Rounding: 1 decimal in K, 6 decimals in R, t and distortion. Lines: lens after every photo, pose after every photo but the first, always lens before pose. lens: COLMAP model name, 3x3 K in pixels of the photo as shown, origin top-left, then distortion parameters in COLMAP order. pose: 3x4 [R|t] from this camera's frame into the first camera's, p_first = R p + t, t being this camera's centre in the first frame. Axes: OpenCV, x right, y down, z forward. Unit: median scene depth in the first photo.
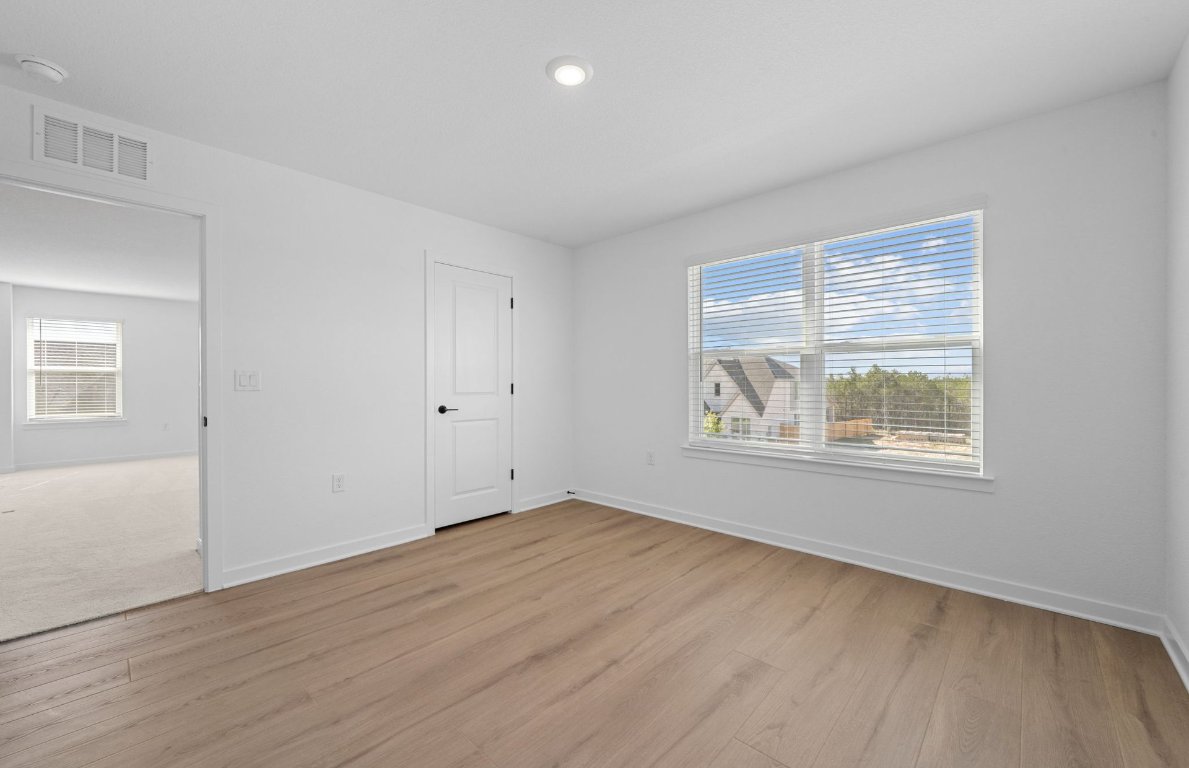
lens RADIAL K [[472.5, 0, 594.5], [0, 472.5, 384.0], [0, 0, 1]] dist [0.000403, 0.000131]
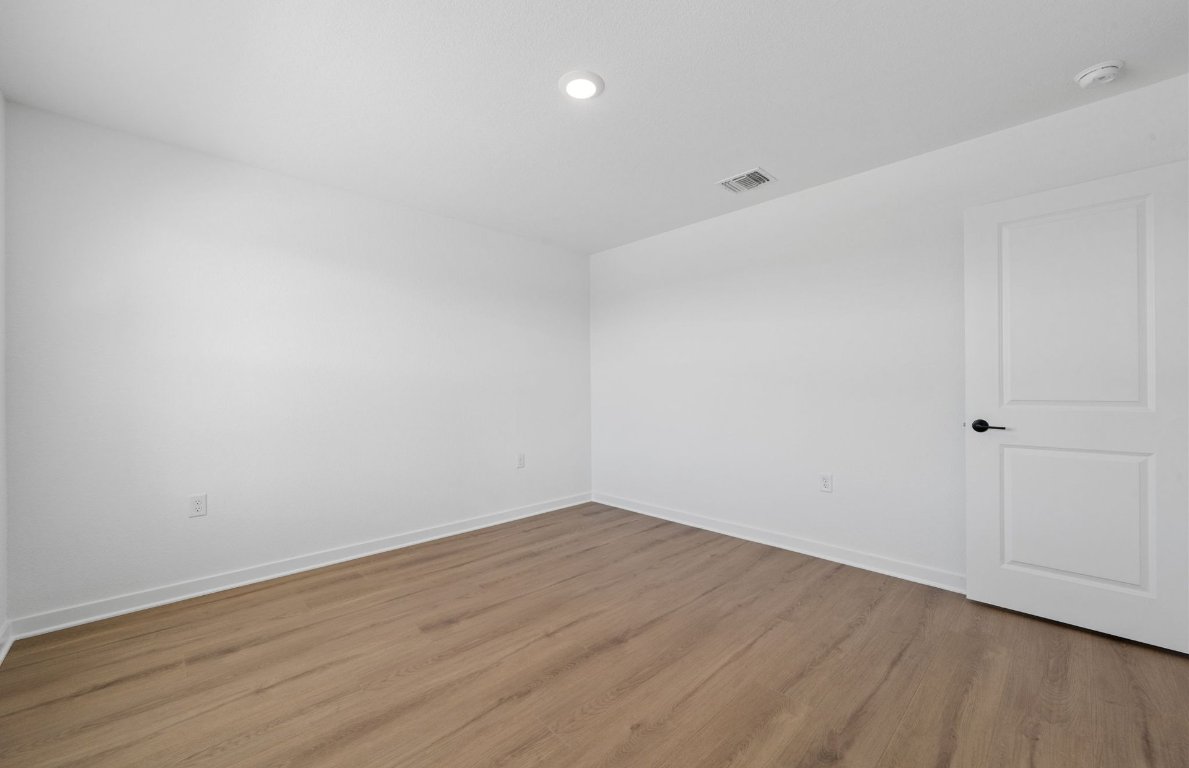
lens RADIAL K [[472.5, 0, 594.5], [0, 472.5, 384.0], [0, 0, 1]] dist [0.000403, 0.000131]
pose [[-0.998702, 0.010450, 0.049851, -0.121642], [0.010269, 0.999940, -0.003875, -0.005796], [-0.049888, -0.003358, -0.998749, 1.975658]]
